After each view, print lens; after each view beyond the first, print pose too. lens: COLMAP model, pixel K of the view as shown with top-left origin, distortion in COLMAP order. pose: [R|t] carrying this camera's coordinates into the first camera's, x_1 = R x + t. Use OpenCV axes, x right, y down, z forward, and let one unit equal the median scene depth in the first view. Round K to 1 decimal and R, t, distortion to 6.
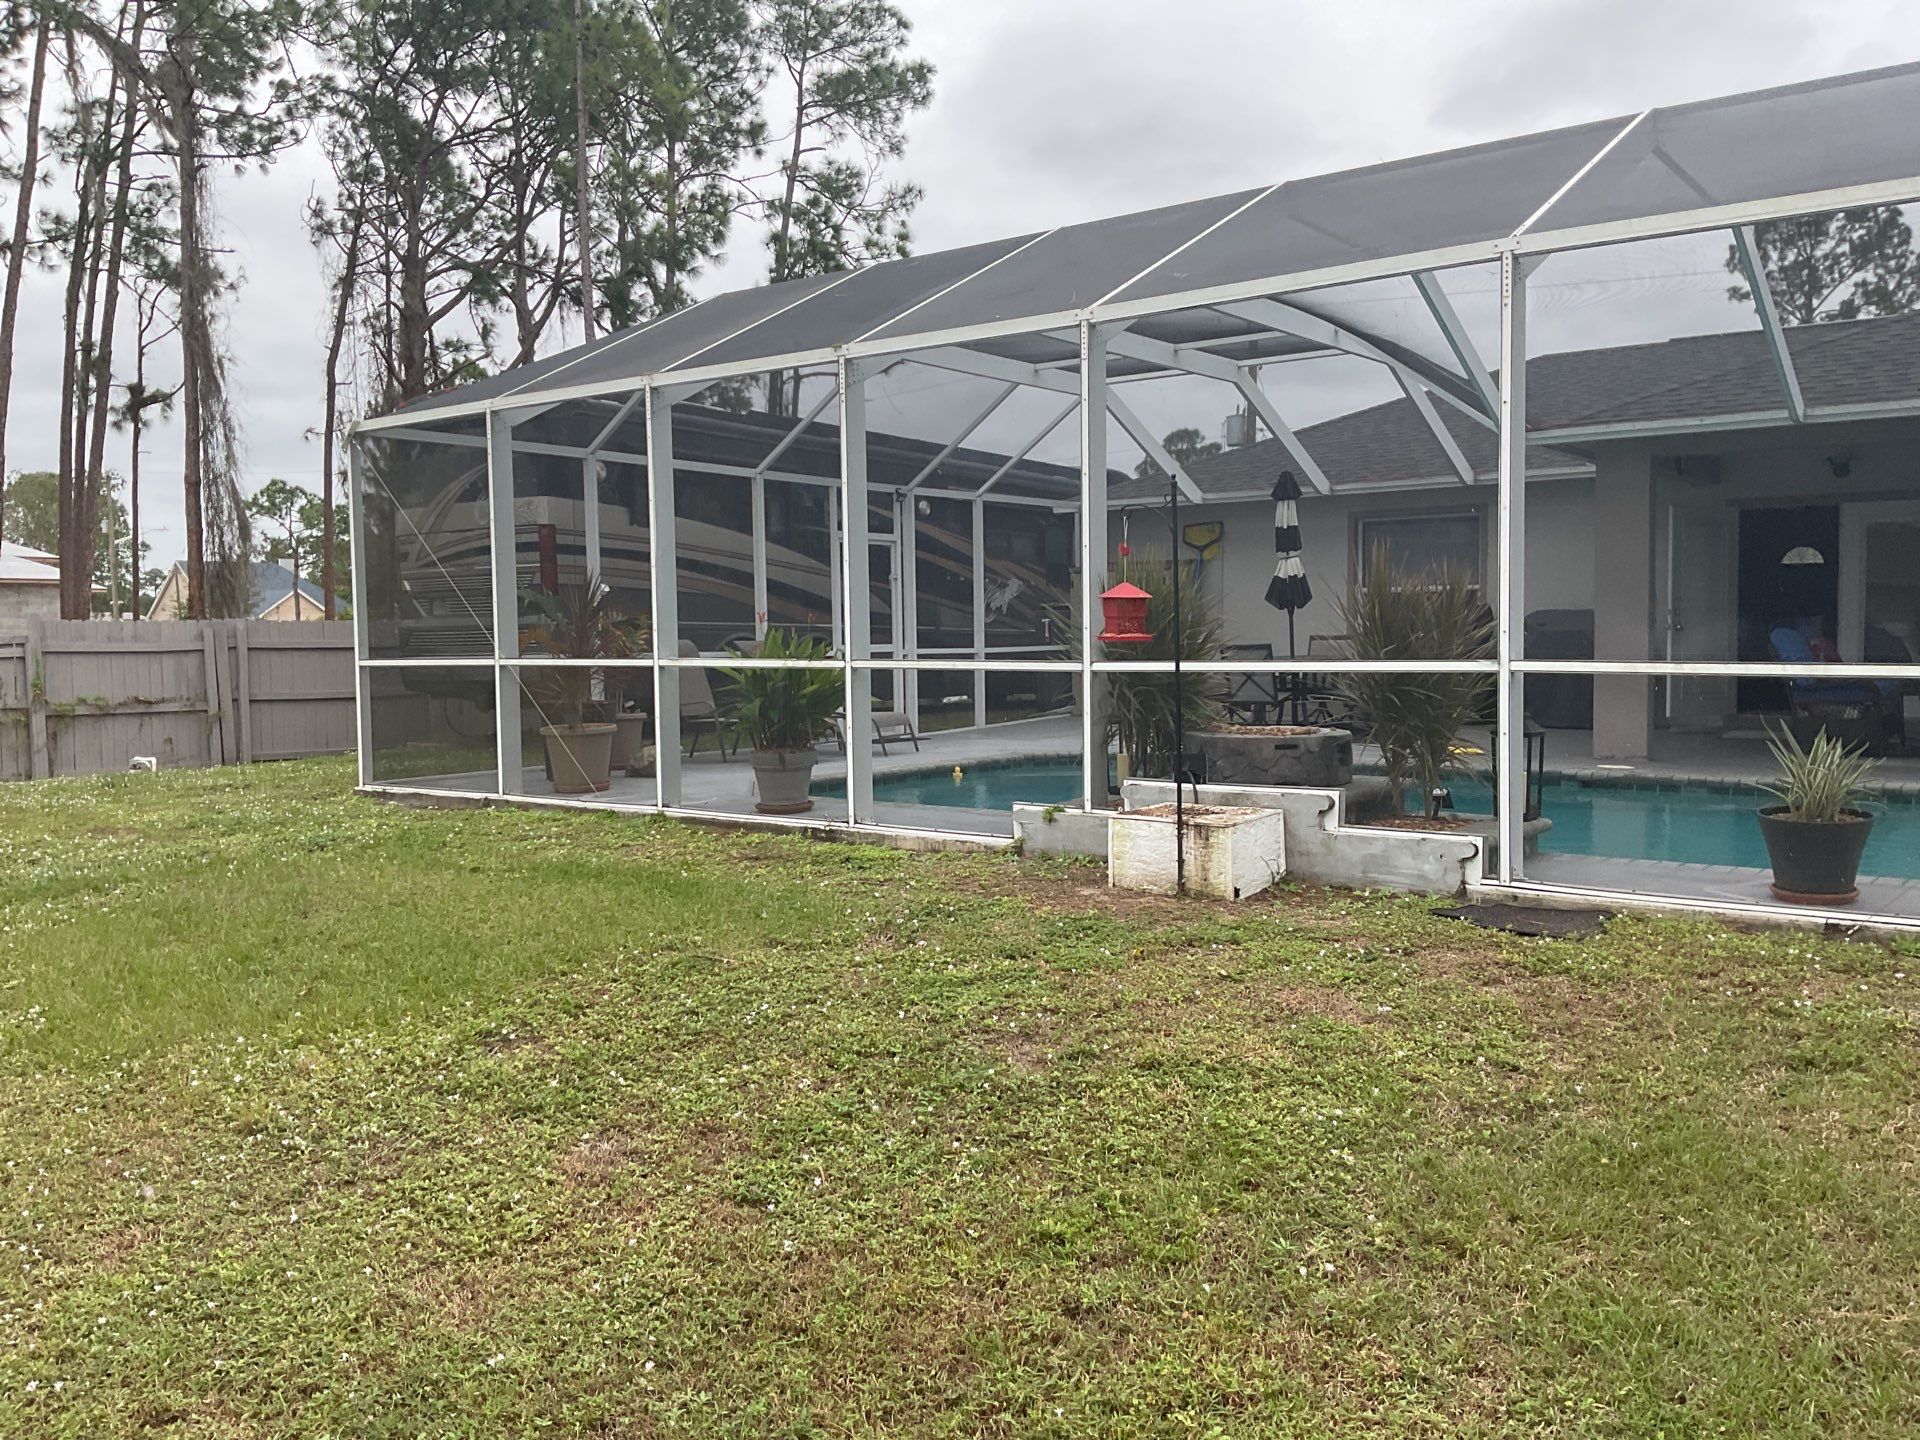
lens RADIAL K [[1547.4, 0, 960.0], [0, 1547.4, 720.0], [0, 0, 1]] dist [0.094277, -0.183684]
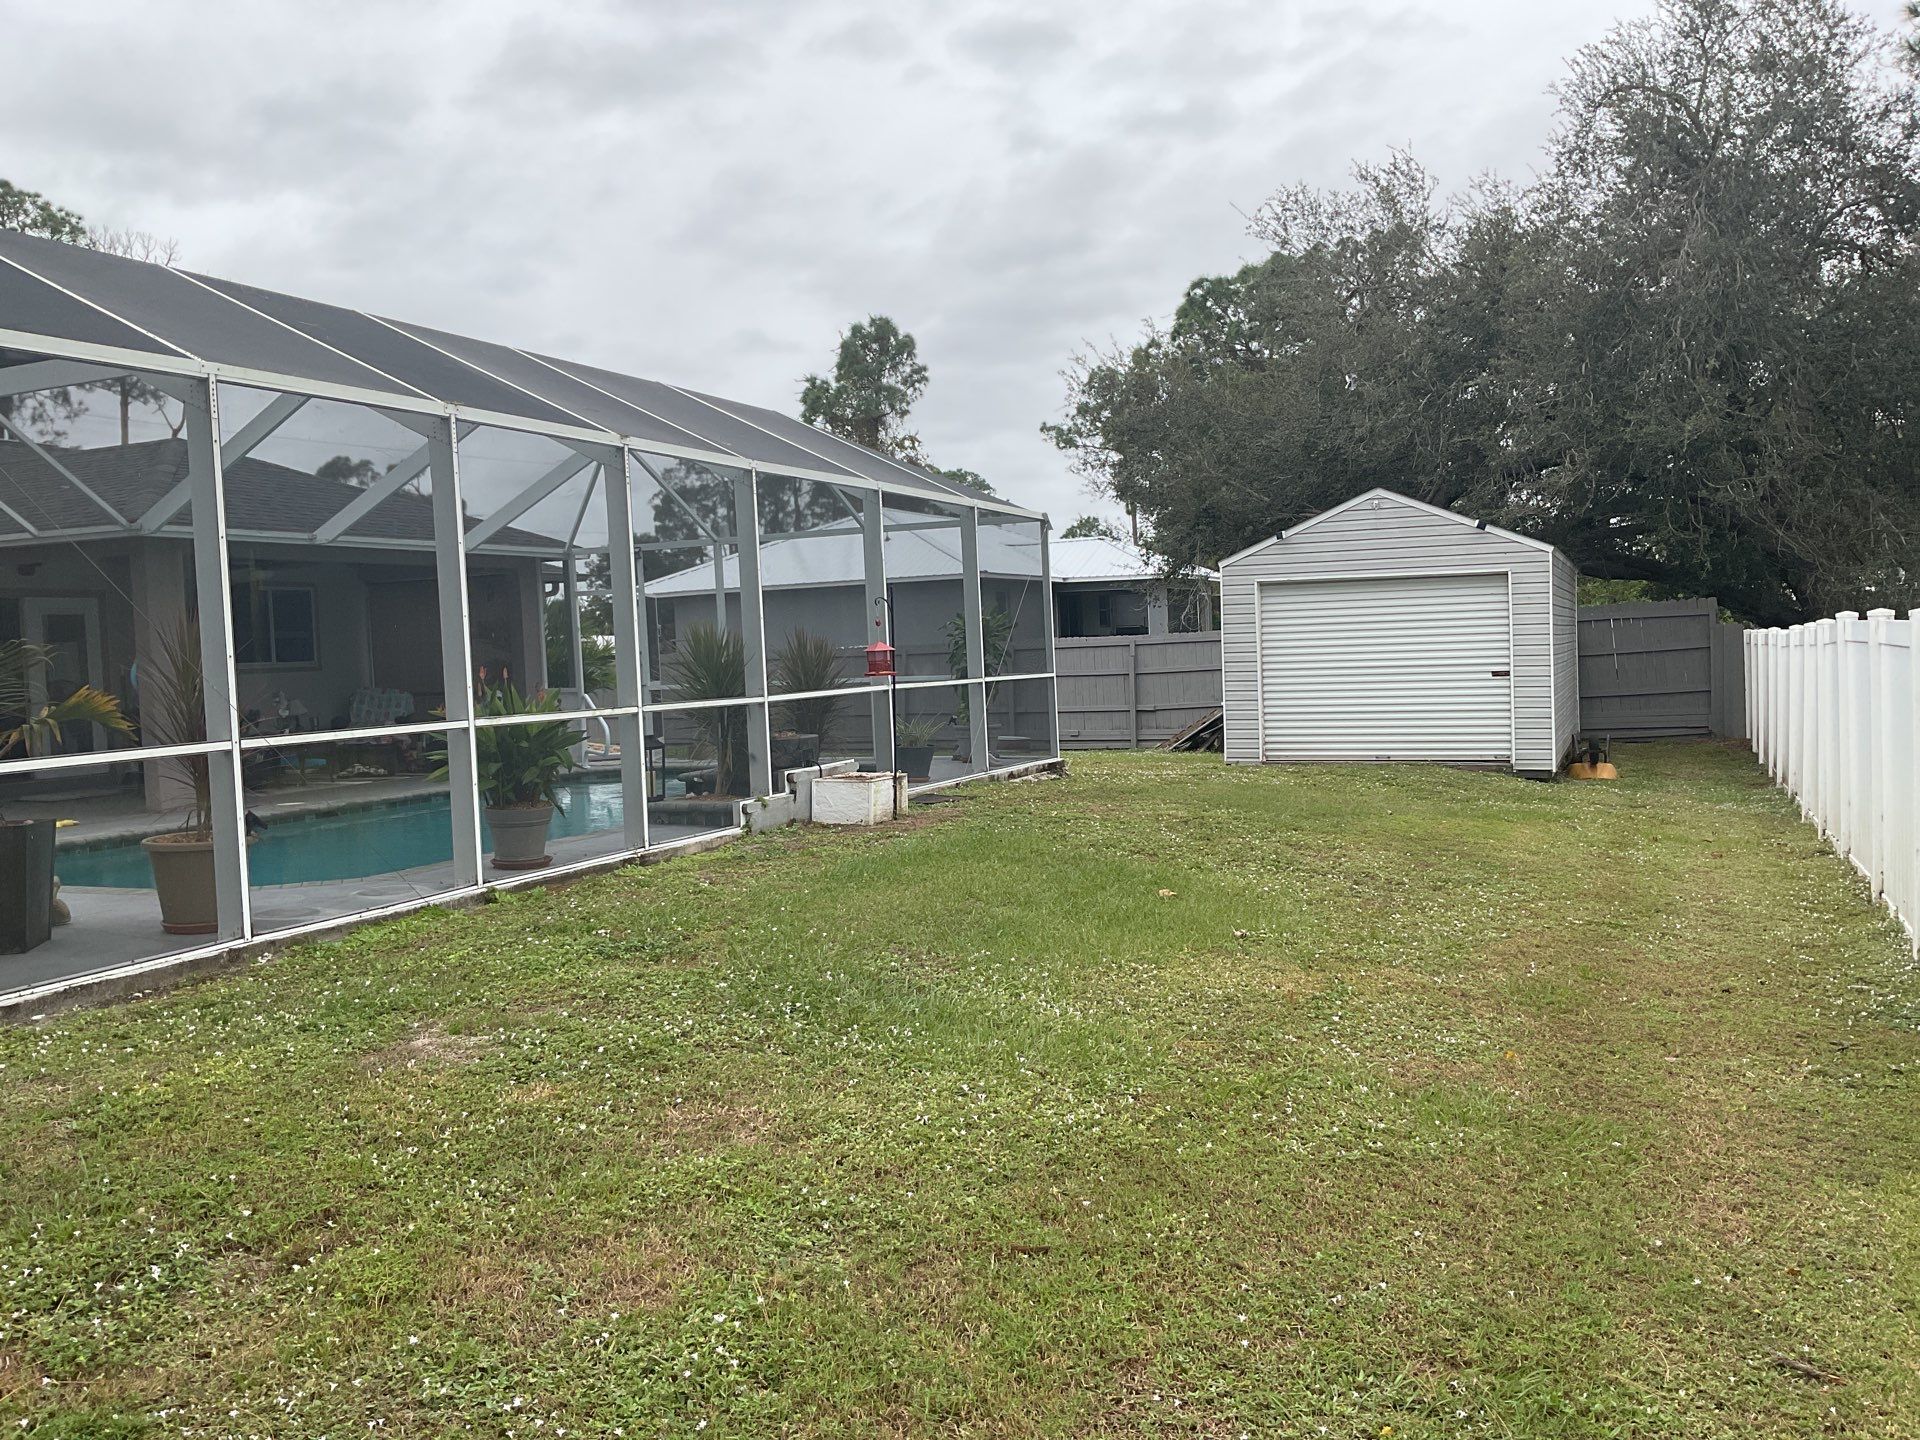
lens RADIAL K [[1558.5, 0, 960.0], [0, 1558.5, 720.0], [0, 0, 1]] dist [0.033169, -0.098078]
pose [[-0.222303, -0.030388, 0.974504, -1.885589], [0.099654, 0.993571, 0.053716, -0.111732], [-0.969871, 0.109055, -0.217846, 1.559893]]
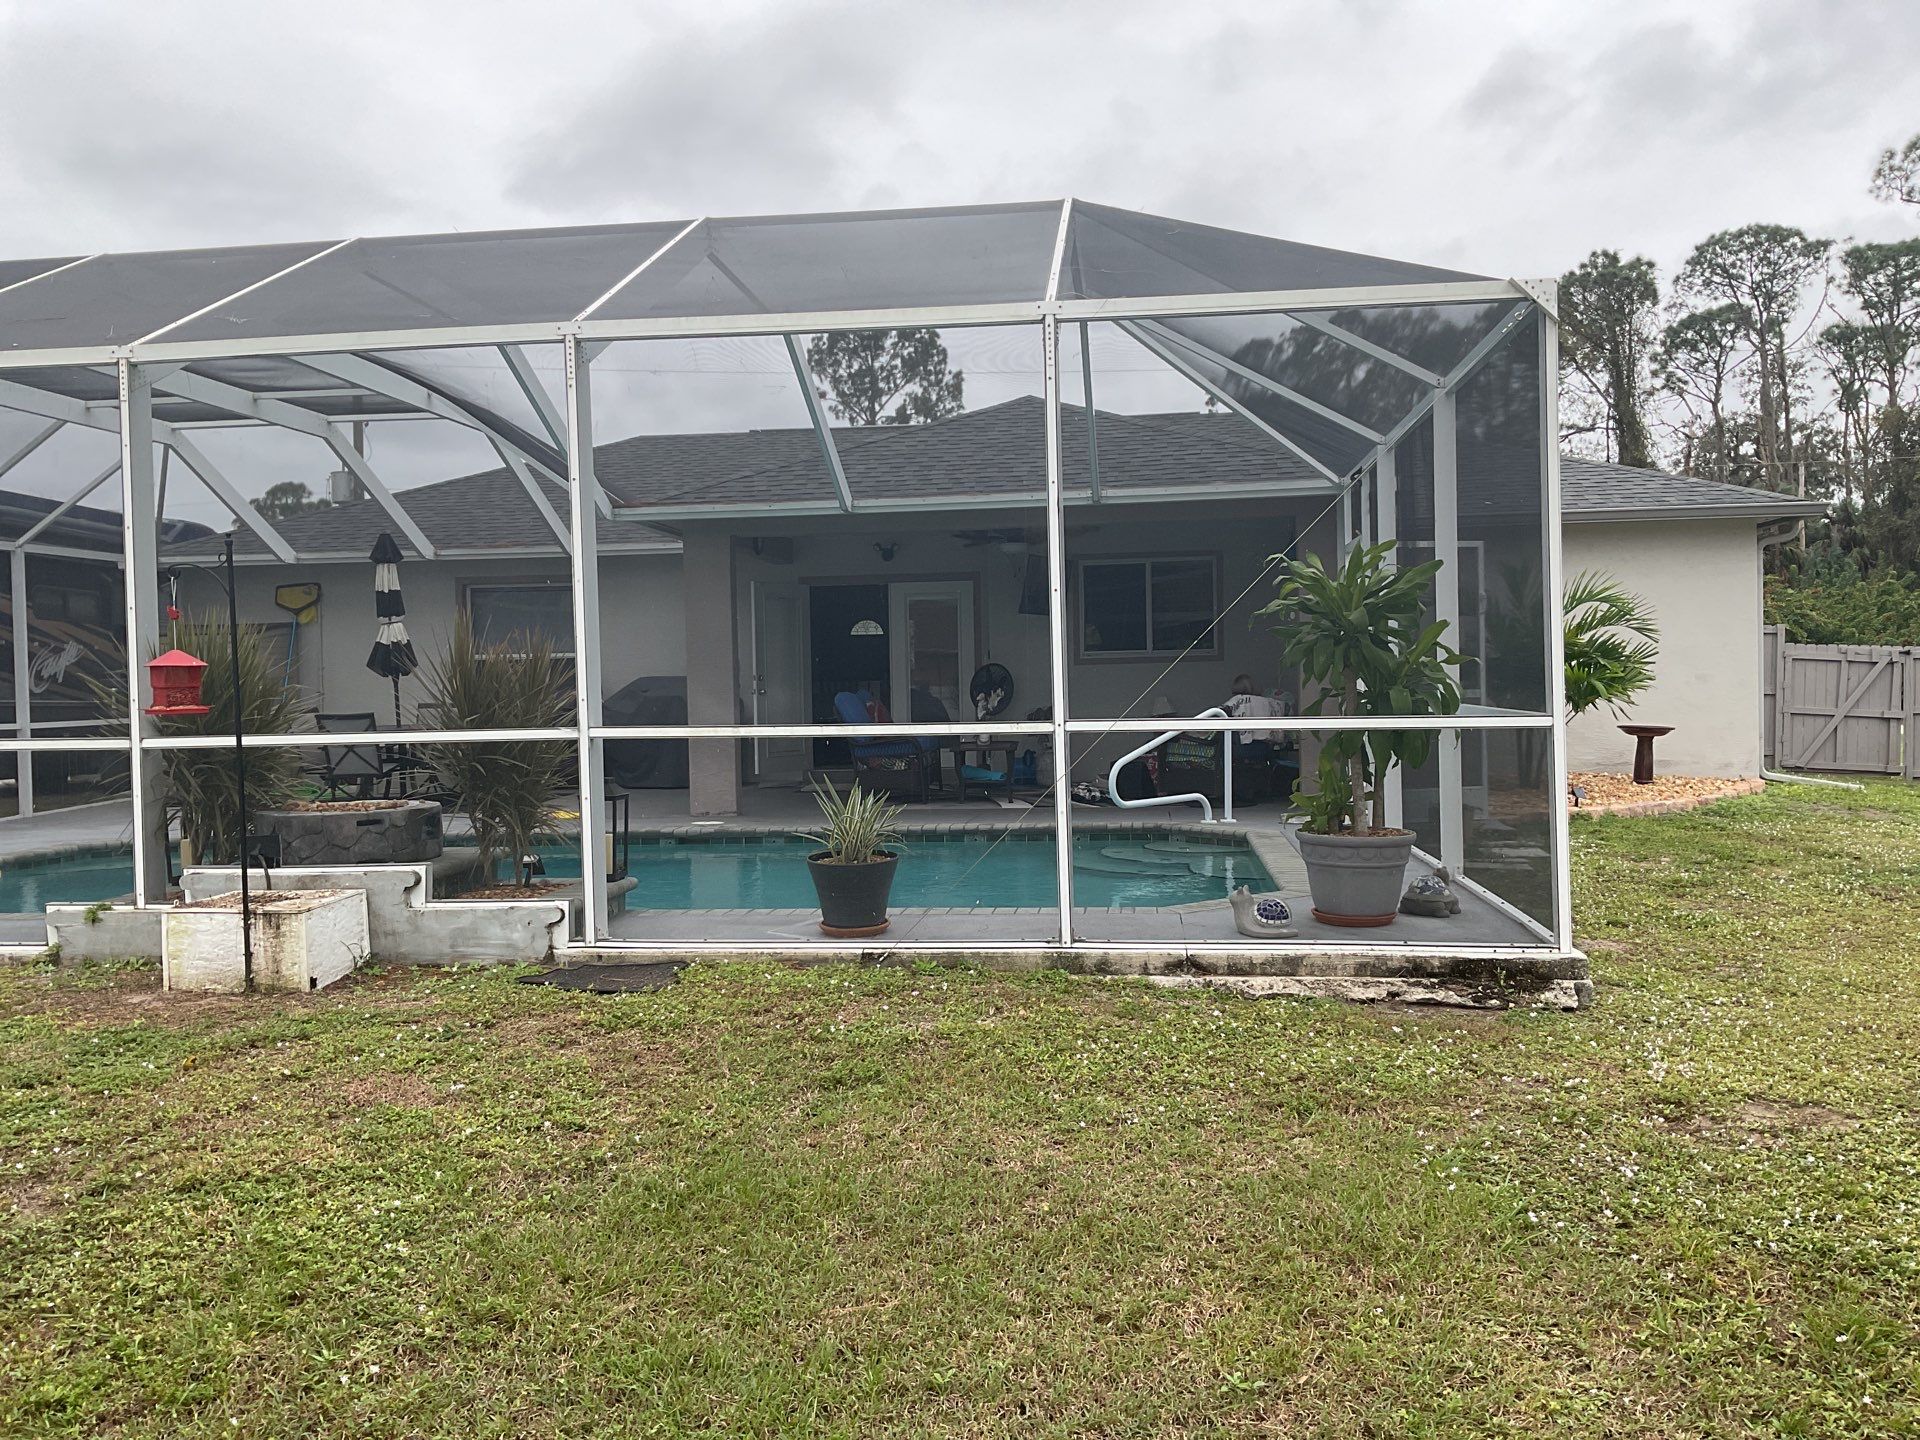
lens RADIAL K [[1558.5, 0, 960.0], [0, 1558.5, 720.0], [0, 0, 1]] dist [0.033169, -0.098078]
pose [[0.854532, -0.019730, 0.519023, 0.026841], [0.041683, 0.998660, -0.030665, -0.001090], [-0.517723, 0.047839, 0.854210, -0.008699]]
